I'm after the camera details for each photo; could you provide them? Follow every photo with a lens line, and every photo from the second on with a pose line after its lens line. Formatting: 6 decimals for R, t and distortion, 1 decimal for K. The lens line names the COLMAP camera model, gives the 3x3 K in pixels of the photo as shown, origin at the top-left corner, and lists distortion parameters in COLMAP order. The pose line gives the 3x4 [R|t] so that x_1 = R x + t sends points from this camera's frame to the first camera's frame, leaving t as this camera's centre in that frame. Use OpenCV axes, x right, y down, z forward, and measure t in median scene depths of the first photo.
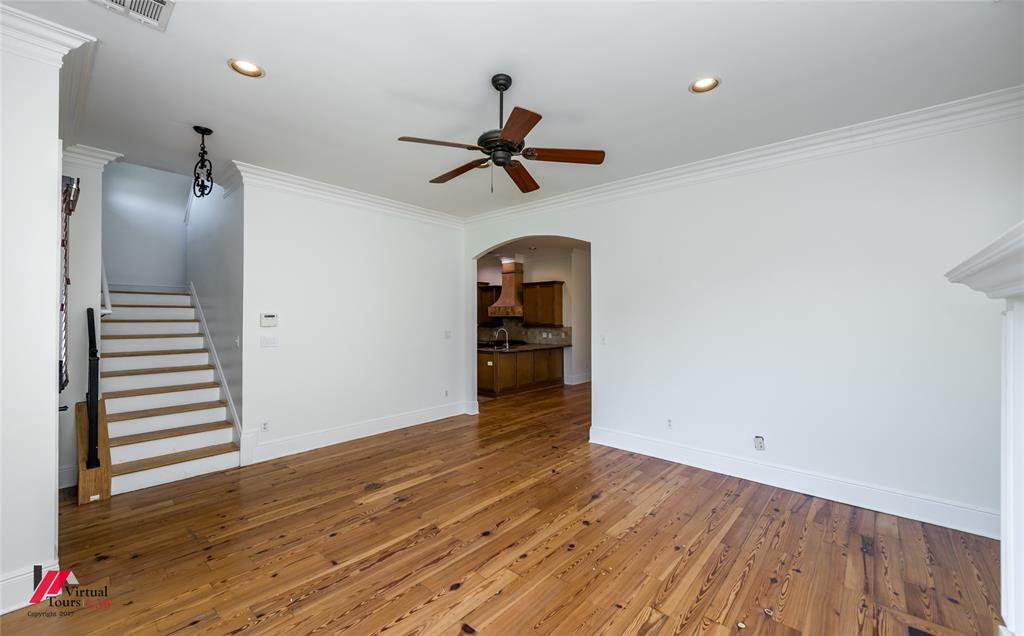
lens RADIAL K [[399.4, 0, 512.0], [0, 399.4, 318.0], [0, 0, 1]] dist [0.015864, -0.000041]
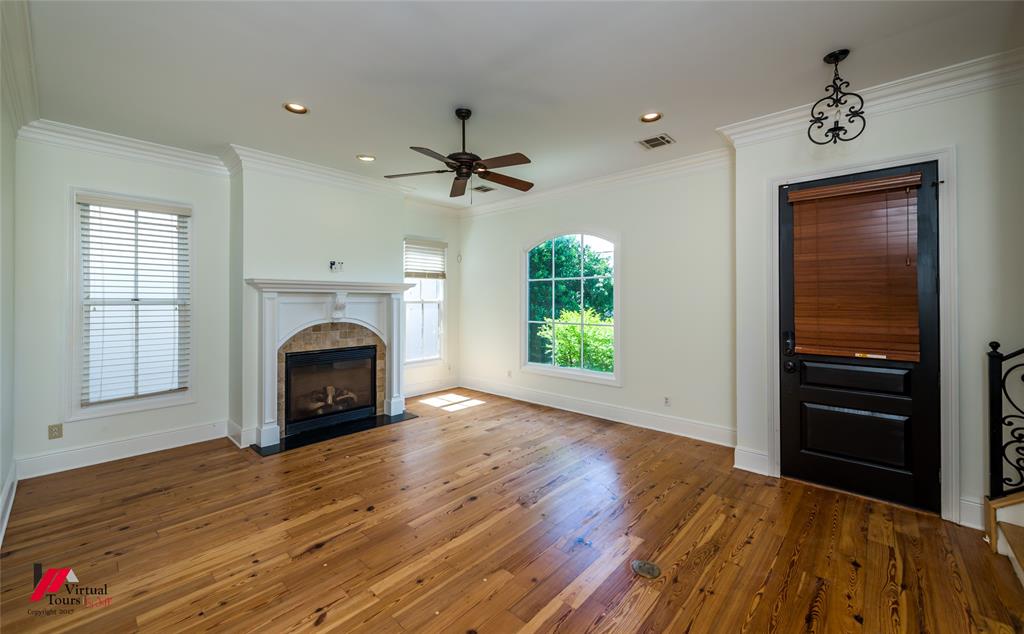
lens RADIAL K [[408.1, 0, 517.9], [0, 408.1, 298.5], [0, 0, 1]] dist [0.010218, -0.000361]
pose [[-0.999983, -0.000963, 0.005769, -0.139245], [-0.001000, 0.999978, -0.006529, 0.001863], [-0.005762, -0.006535, -0.999962, 1.538774]]
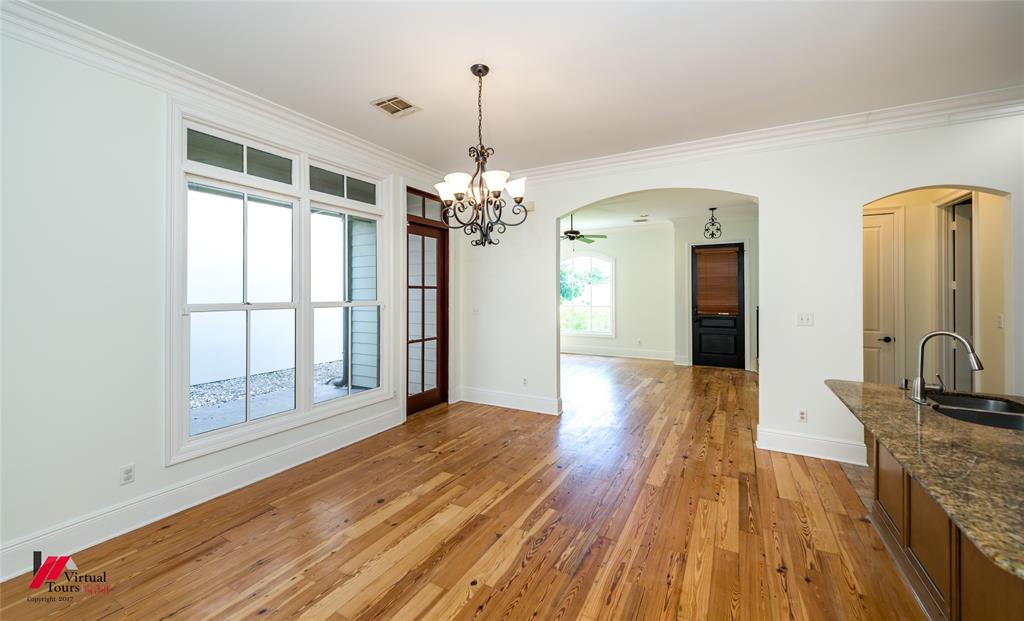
lens RADIAL K [[436.7, 0, 516.3], [0, 436.7, 294.8], [0, 0, 1]] dist [0.001111, 0.000048]
pose [[-0.973567, -0.002088, -0.228394, 0.732664], [-0.002505, 0.999996, 0.001535, 0.009930], [0.228389, 0.002066, -0.973568, 2.681525]]
